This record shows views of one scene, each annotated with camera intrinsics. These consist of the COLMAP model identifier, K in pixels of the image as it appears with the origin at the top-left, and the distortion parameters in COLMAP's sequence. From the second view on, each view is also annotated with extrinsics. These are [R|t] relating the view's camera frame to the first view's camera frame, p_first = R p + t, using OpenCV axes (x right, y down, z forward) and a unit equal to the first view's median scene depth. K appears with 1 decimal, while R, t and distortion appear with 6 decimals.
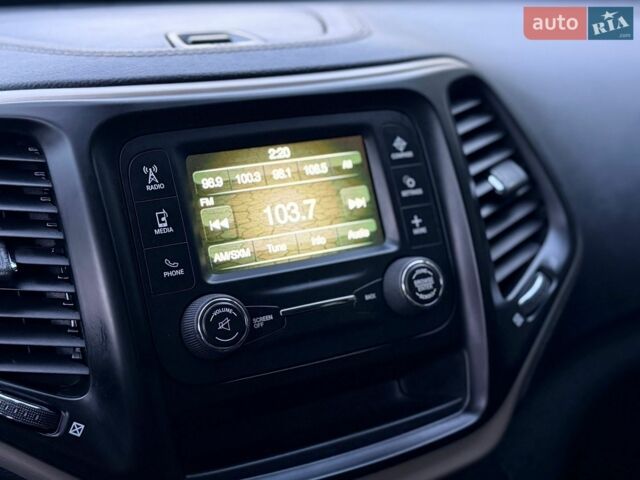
lens RADIAL K [[524.1, 0, 320.0], [0, 524.1, 240.0], [0, 0, 1]] dist [0.125634, -0.152535]
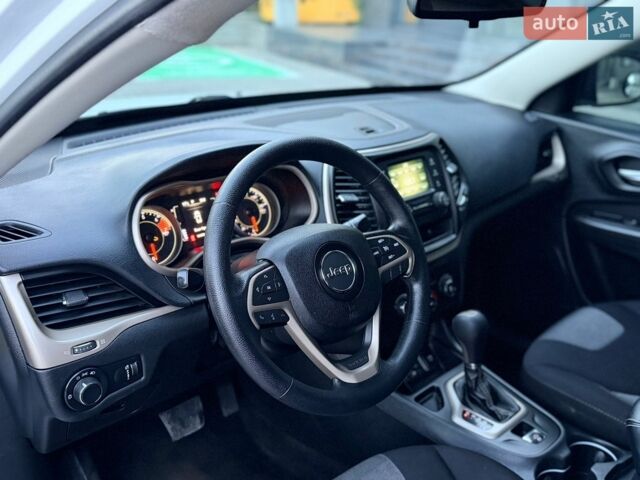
lens RADIAL K [[524.1, 0, 320.0], [0, 524.1, 240.0], [0, 0, 1]] dist [0.125634, -0.152535]
pose [[0.928404, -0.093079, 0.359725, -1.875074], [0.077718, 0.995347, 0.056964, 0.086920], [-0.363353, -0.024929, 0.931318, -2.039949]]
